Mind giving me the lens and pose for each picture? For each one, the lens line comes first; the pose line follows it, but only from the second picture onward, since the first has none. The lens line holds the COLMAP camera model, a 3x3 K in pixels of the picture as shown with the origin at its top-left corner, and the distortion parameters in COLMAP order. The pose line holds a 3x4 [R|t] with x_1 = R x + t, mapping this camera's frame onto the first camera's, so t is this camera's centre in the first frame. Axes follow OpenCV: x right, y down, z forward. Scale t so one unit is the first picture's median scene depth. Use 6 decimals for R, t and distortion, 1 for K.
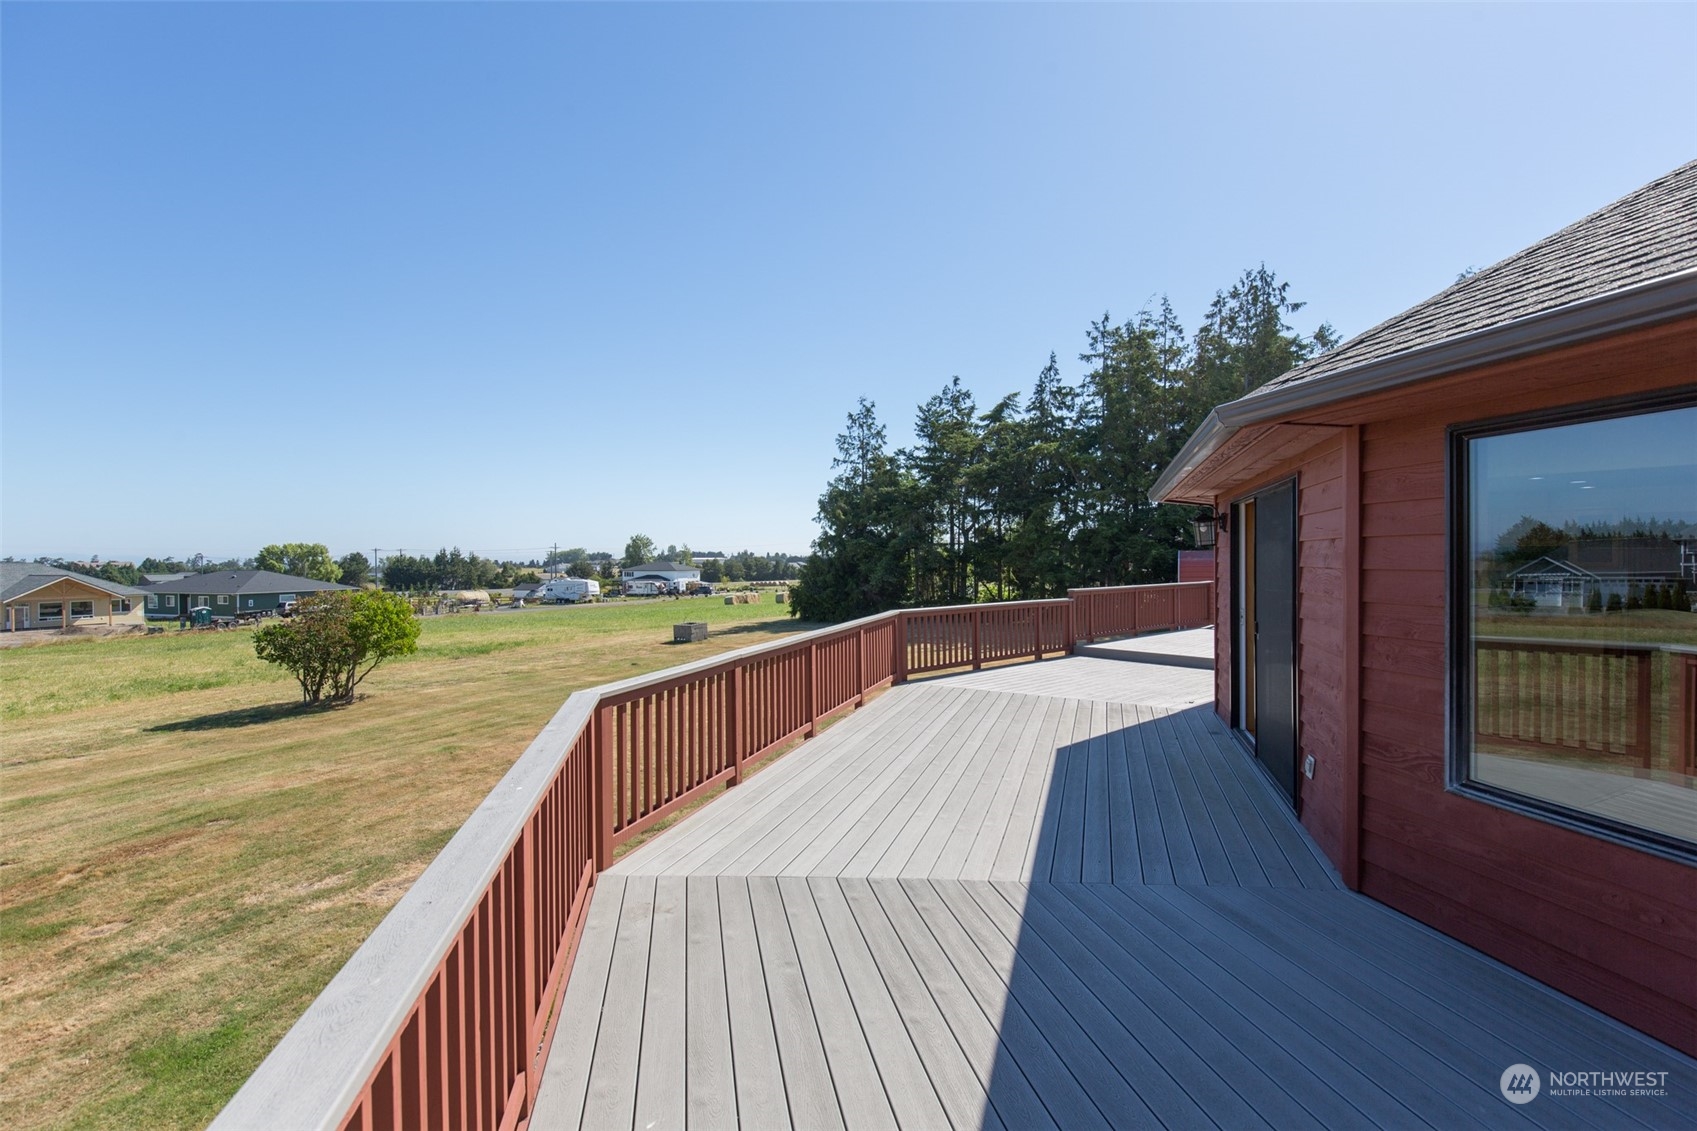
lens RADIAL K [[762.6, 0, 845.0], [0, 762.6, 565.5], [0, 0, 1]] dist [0.013035, 0.000065]
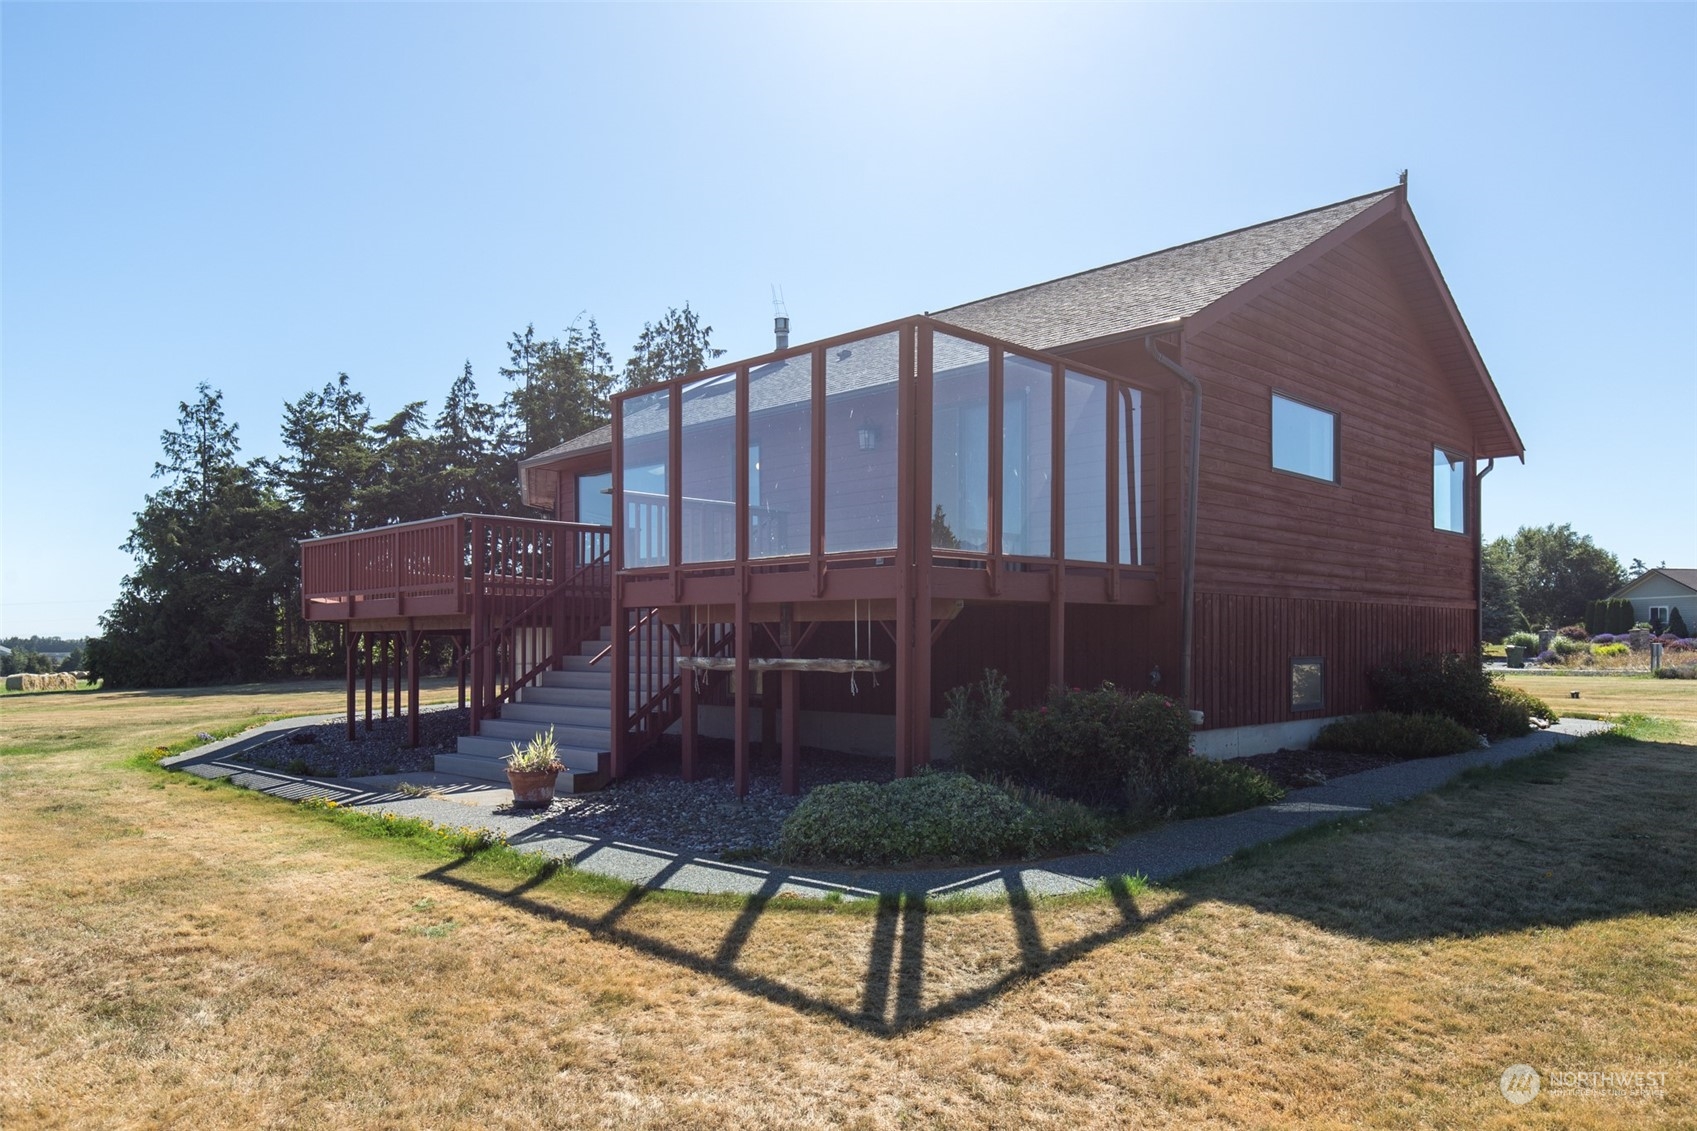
lens RADIAL K [[1134.1, 0, 861.9], [0, 1134.1, 647.5], [0, 0, 1]] dist [0.000444, -0.004153]
pose [[0.825234, -0.001197, 0.564790, -0.076683], [0.004303, 0.999982, -0.004168, 0.044248], [-0.564774, 0.005870, 0.825224, -0.277346]]
